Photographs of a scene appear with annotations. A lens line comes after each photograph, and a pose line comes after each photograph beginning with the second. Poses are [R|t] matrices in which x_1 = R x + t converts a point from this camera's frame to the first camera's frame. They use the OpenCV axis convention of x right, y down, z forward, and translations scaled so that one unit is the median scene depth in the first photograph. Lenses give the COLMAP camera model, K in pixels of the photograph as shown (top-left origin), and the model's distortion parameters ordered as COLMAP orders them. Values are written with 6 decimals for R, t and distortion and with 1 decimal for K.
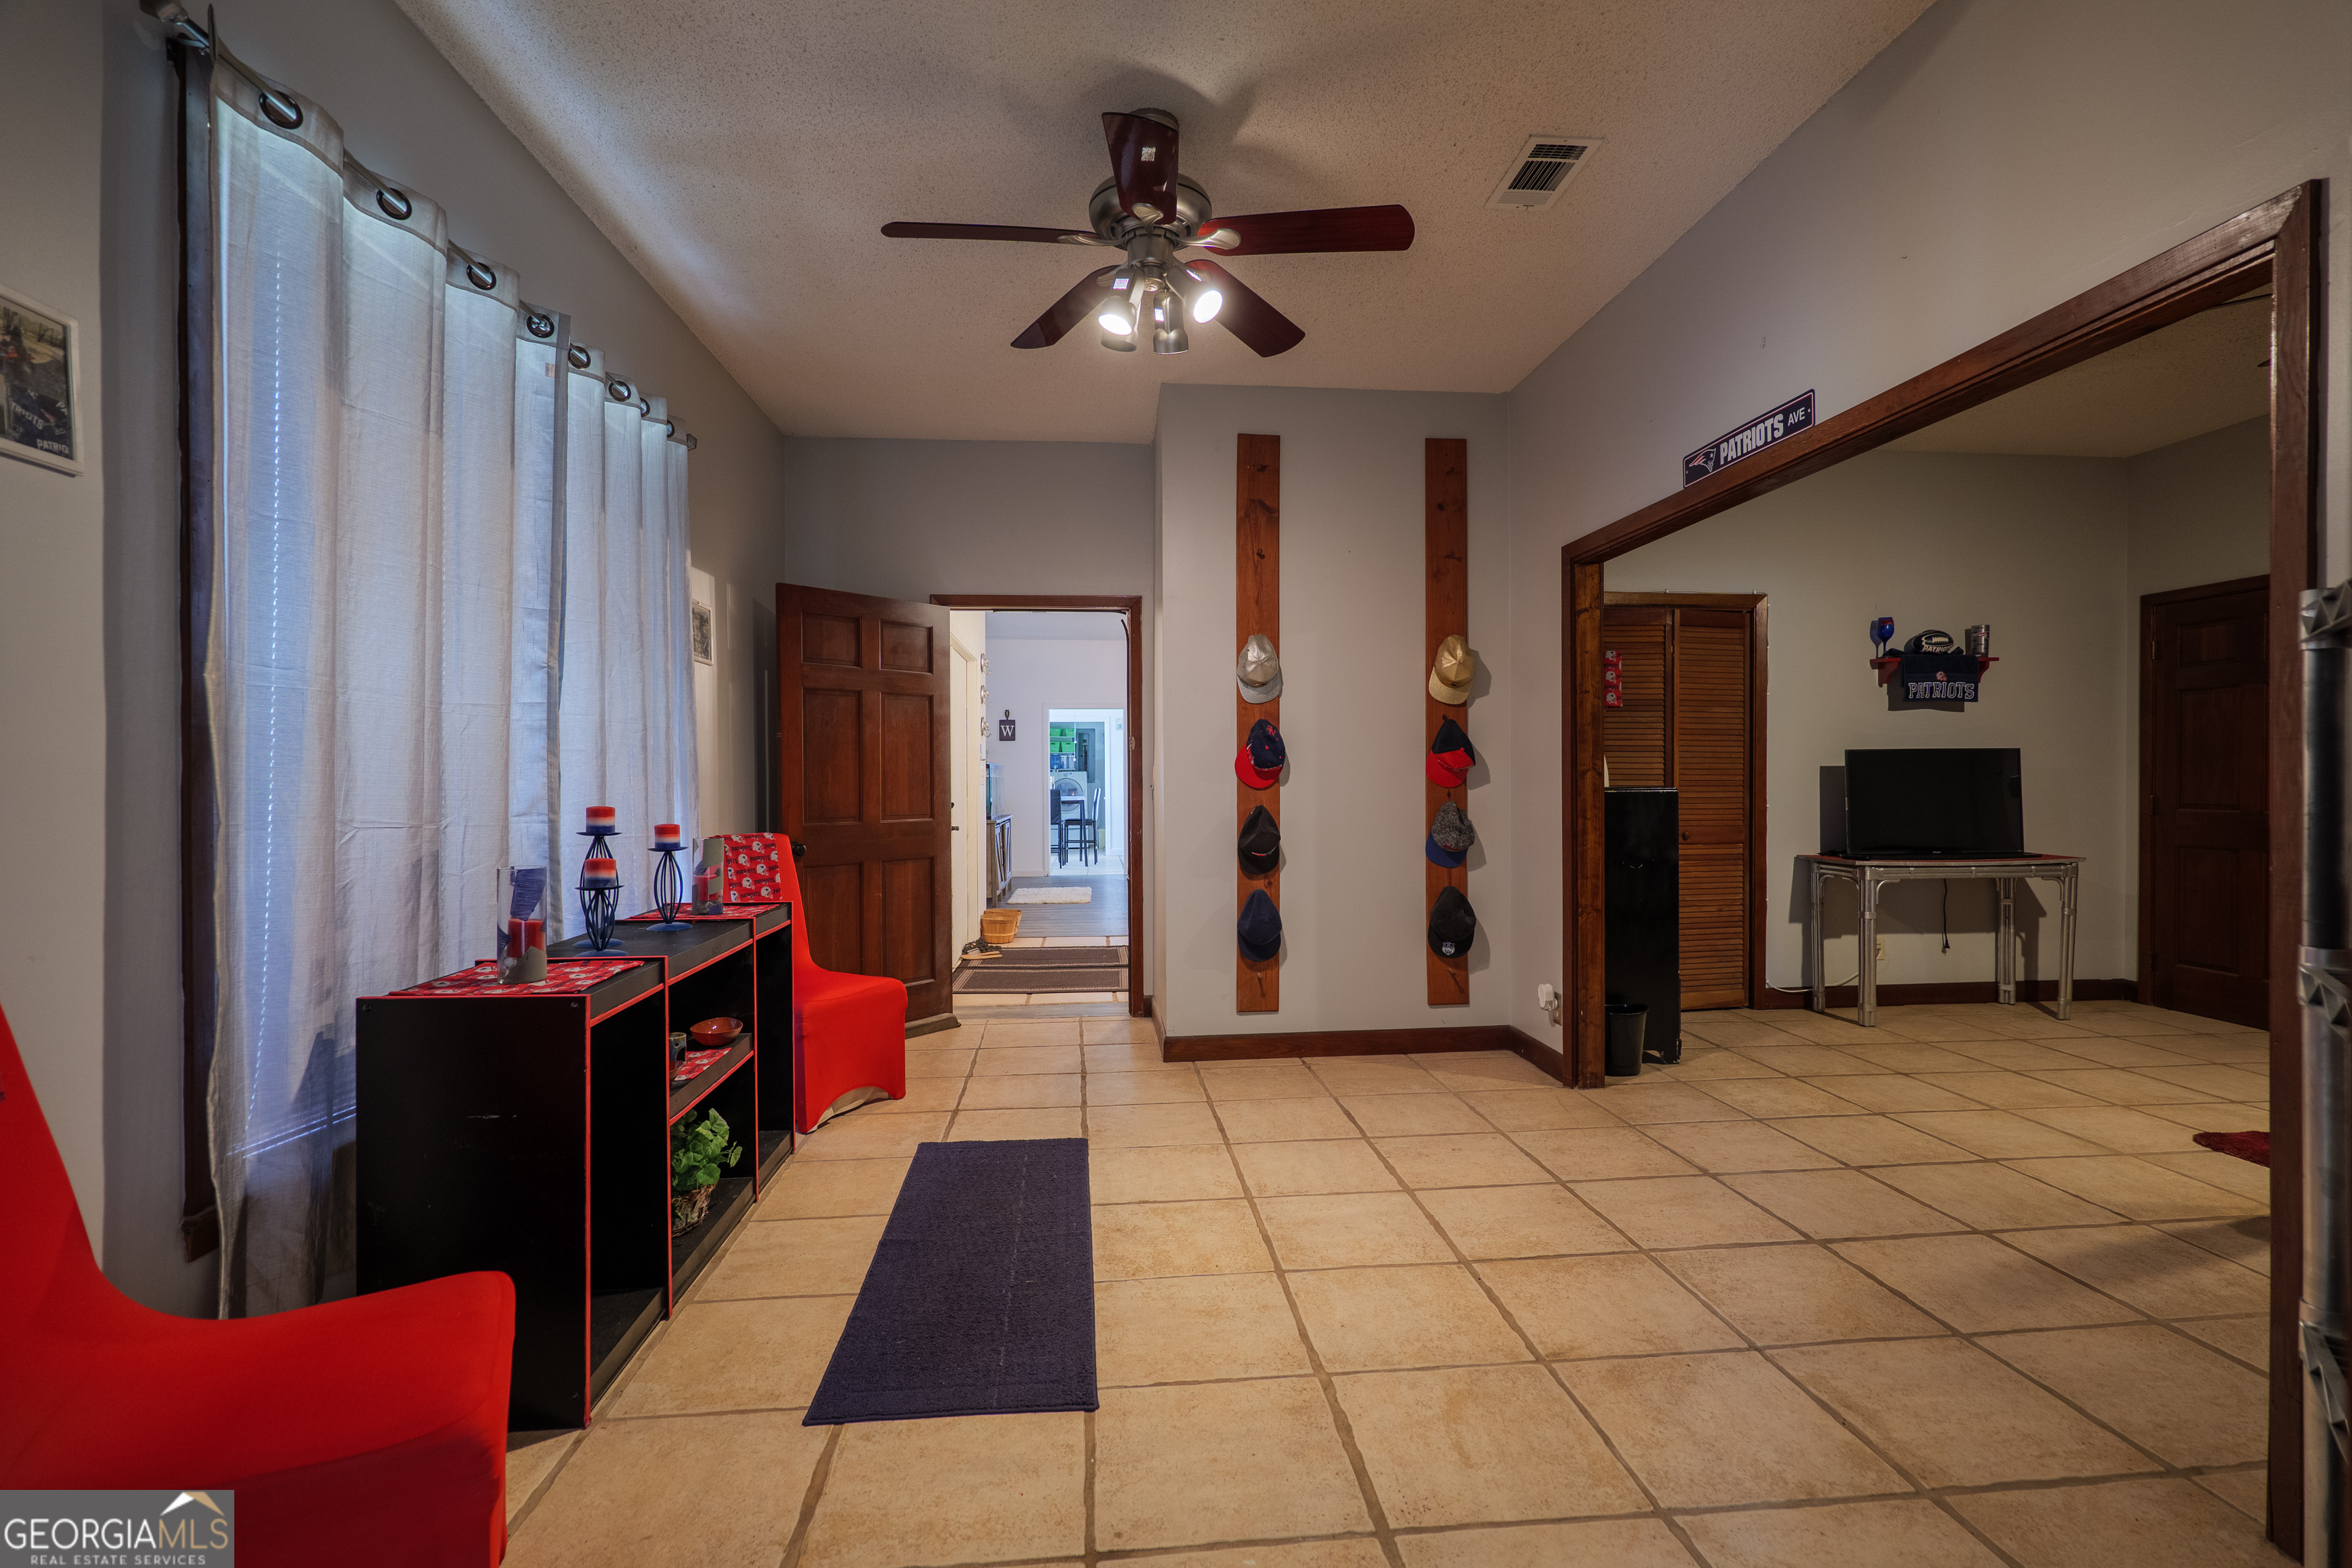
lens RADIAL K [[1115.8, 0, 1176.0], [0, 1115.8, 784.0], [0, 0, 1]] dist [-0.001557, -0.000283]
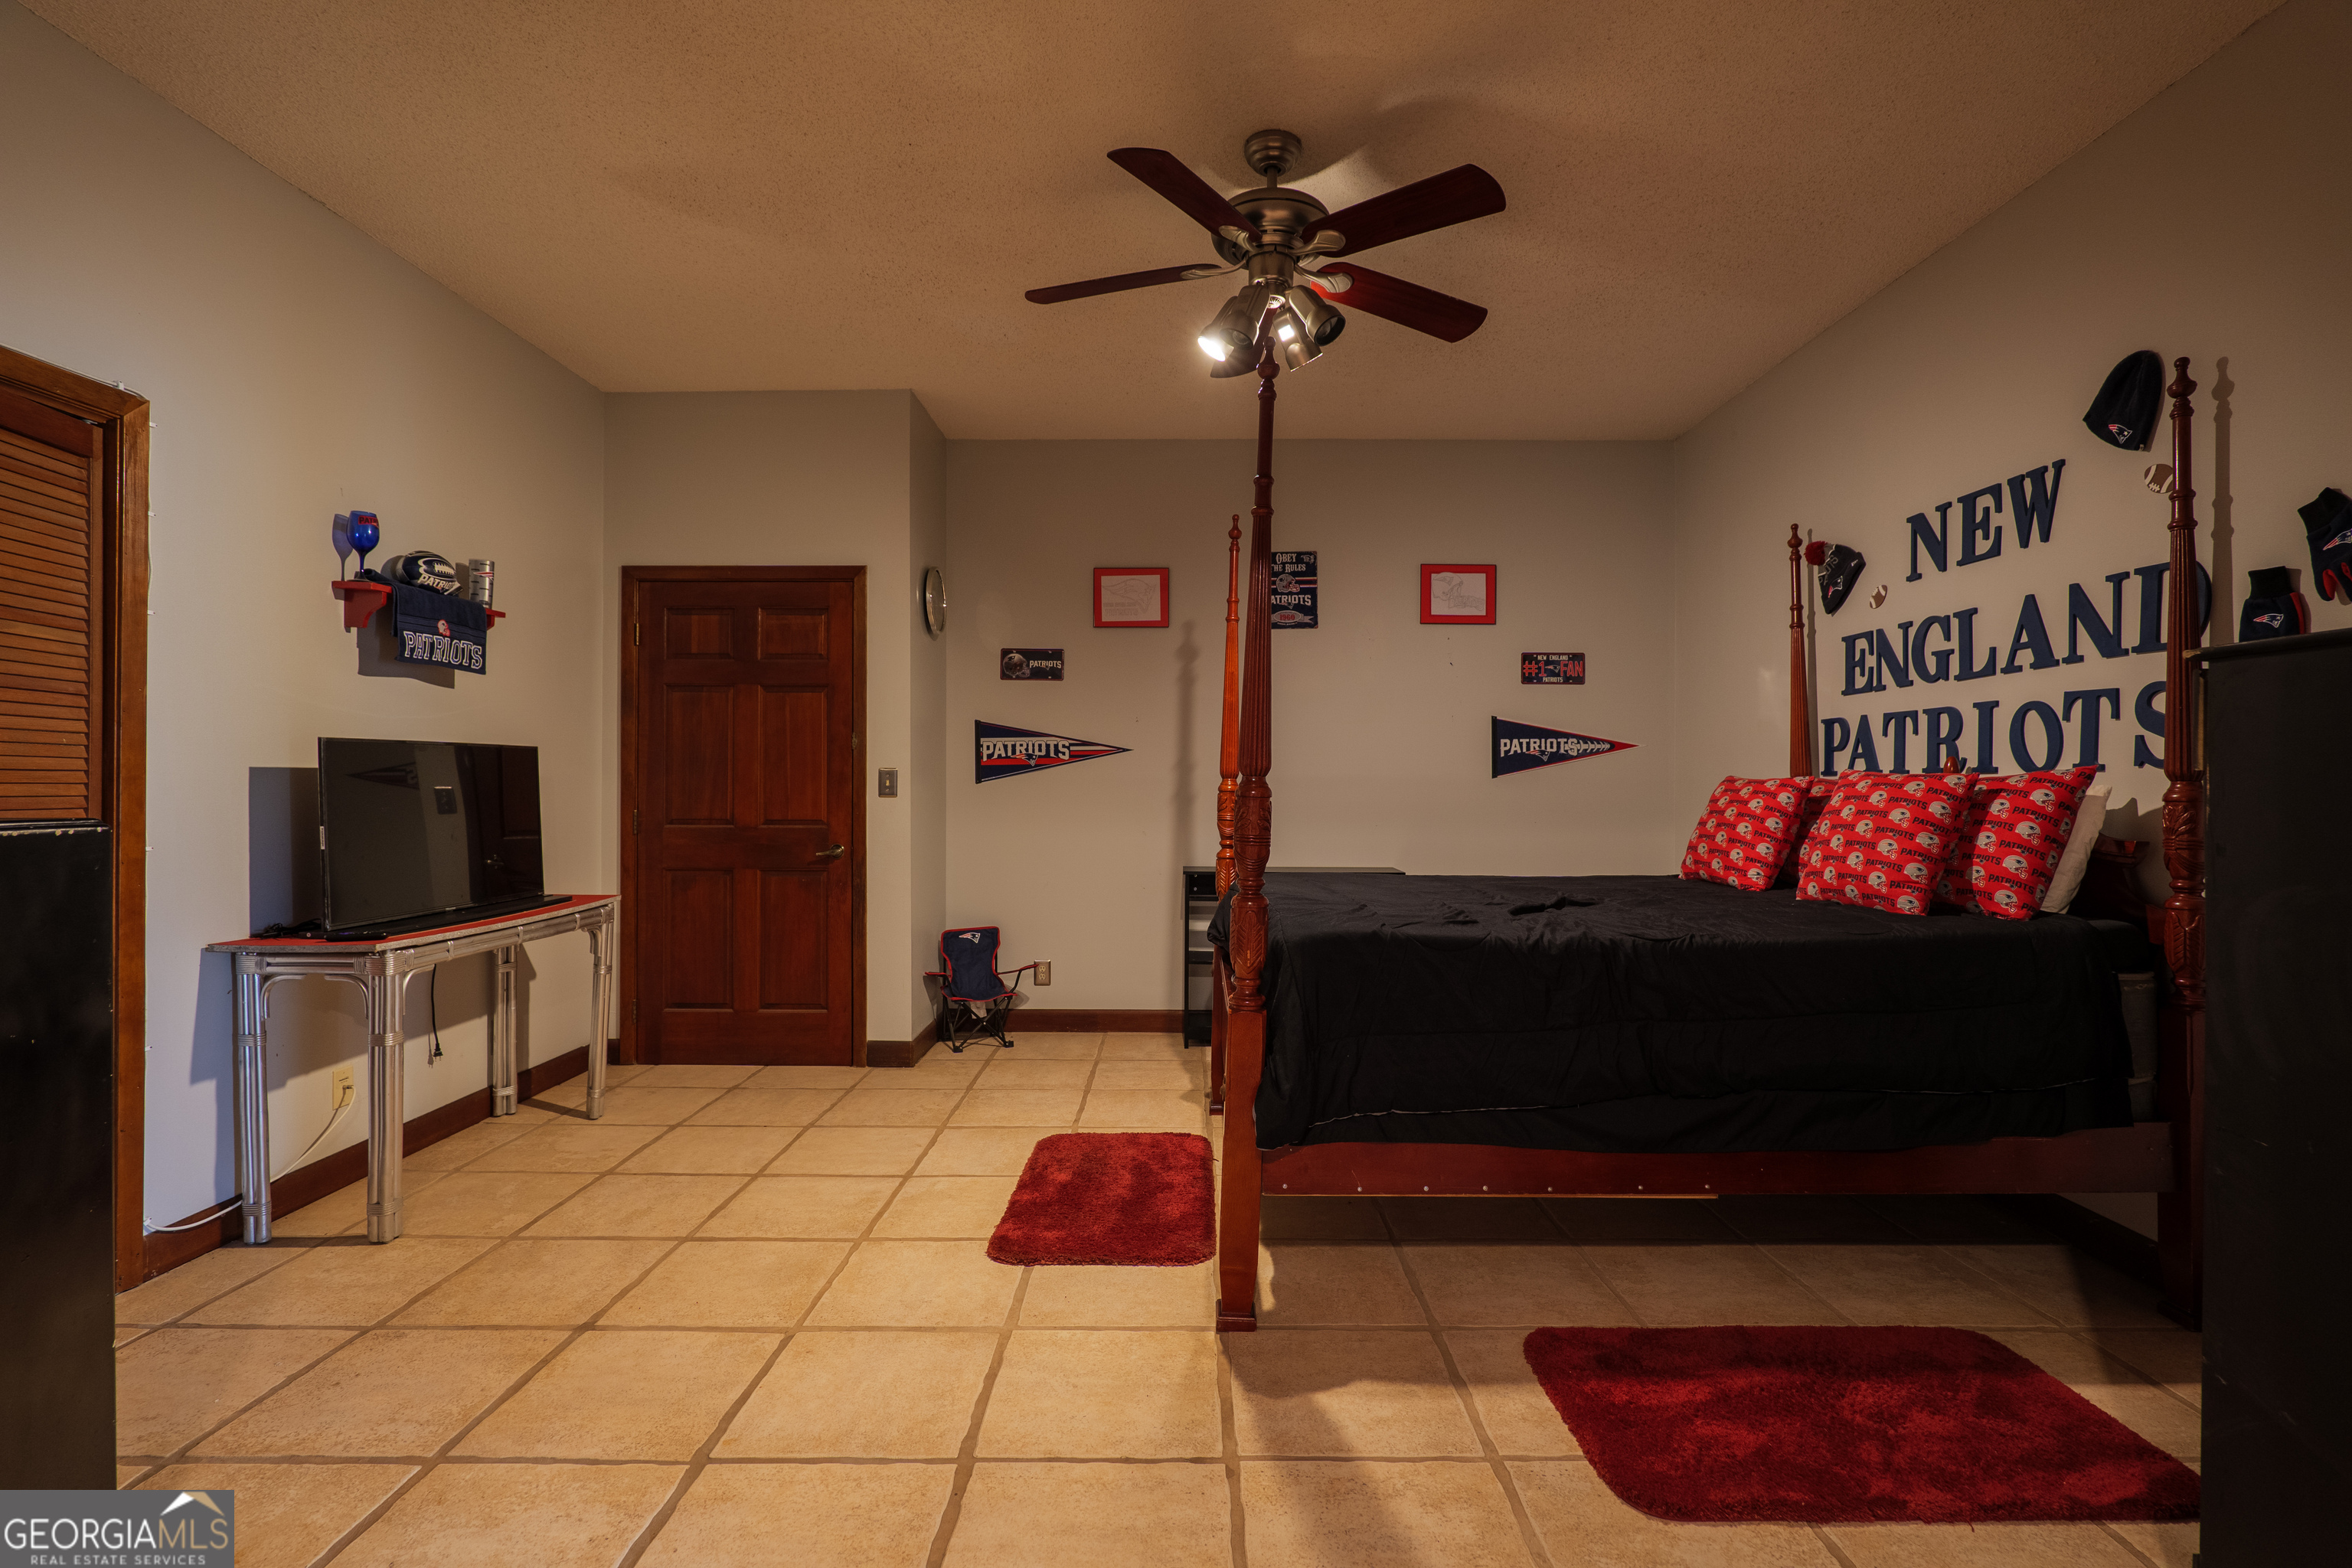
lens RADIAL K [[1073.5, 0, 1176.0], [0, 1073.5, 784.0], [0, 0, 1]] dist [0.000251, 0.000039]
pose [[0.092169, 0.001669, 0.995742, 0.119449], [0.003106, 0.999993, -0.001964, -0.005842], [-0.995739, 0.003274, 0.092163, 0.528691]]
